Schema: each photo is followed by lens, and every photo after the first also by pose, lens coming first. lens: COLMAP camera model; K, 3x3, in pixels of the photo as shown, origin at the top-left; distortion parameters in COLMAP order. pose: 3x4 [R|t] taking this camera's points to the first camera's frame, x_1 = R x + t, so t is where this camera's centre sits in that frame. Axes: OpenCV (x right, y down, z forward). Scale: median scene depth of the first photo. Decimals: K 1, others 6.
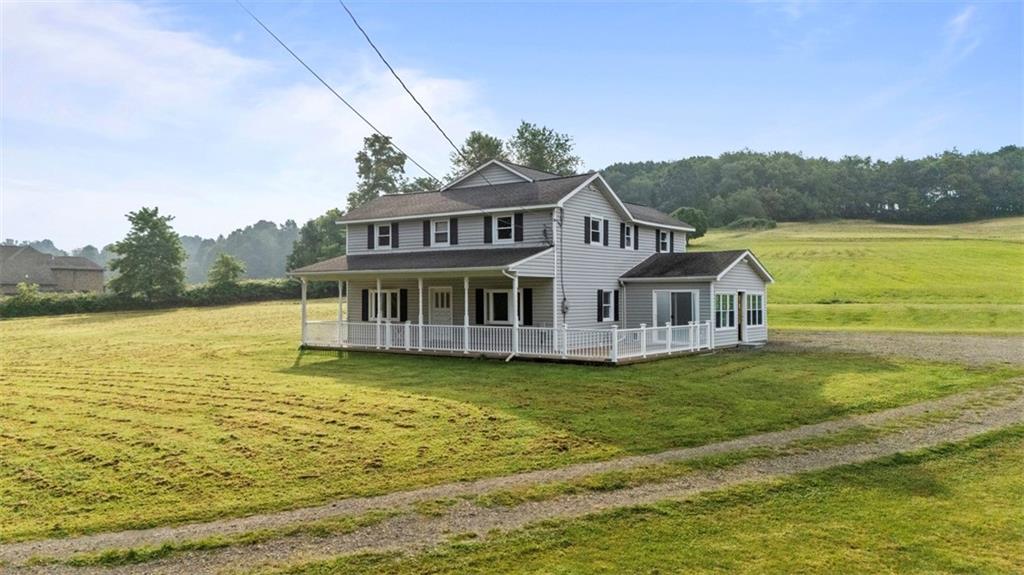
lens RADIAL K [[753.6, 0, 507.9], [0, 753.6, 283.6], [0, 0, 1]] dist [0.068840, -0.001203]
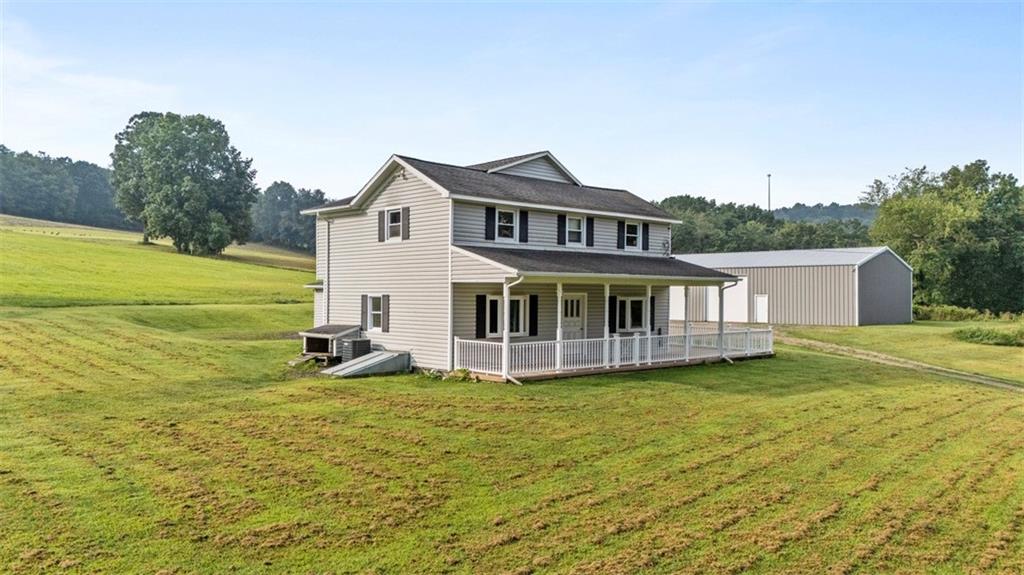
lens RADIAL K [[753.6, 0, 517.7], [0, 753.6, 291.8], [0, 0, 1]] dist [0.068840, -0.001203]
pose [[0.216751, 0.003200, 0.976222, -0.967842], [-0.025214, 0.999679, 0.002321, 0.002425], [-0.975901, -0.025117, 0.216762, 0.887389]]
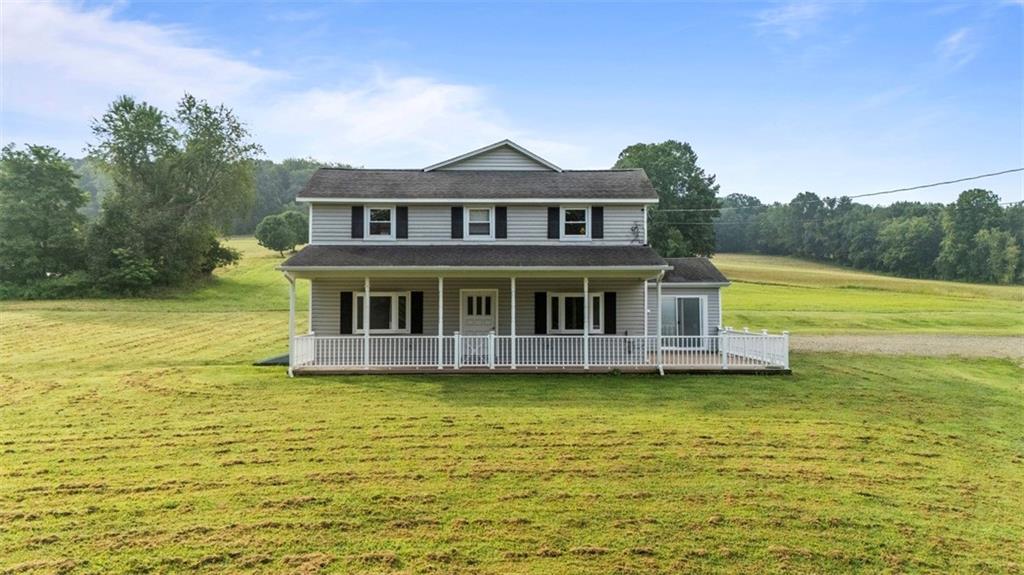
lens RADIAL K [[753.6, 0, 510.3], [0, 753.6, 289.4], [0, 0, 1]] dist [0.068840, -0.001203]
pose [[0.808742, 0.012798, 0.588024, -0.546797], [-0.010480, 0.999918, -0.007349, 0.010123], [-0.588070, -0.000219, 0.808810, 0.327932]]
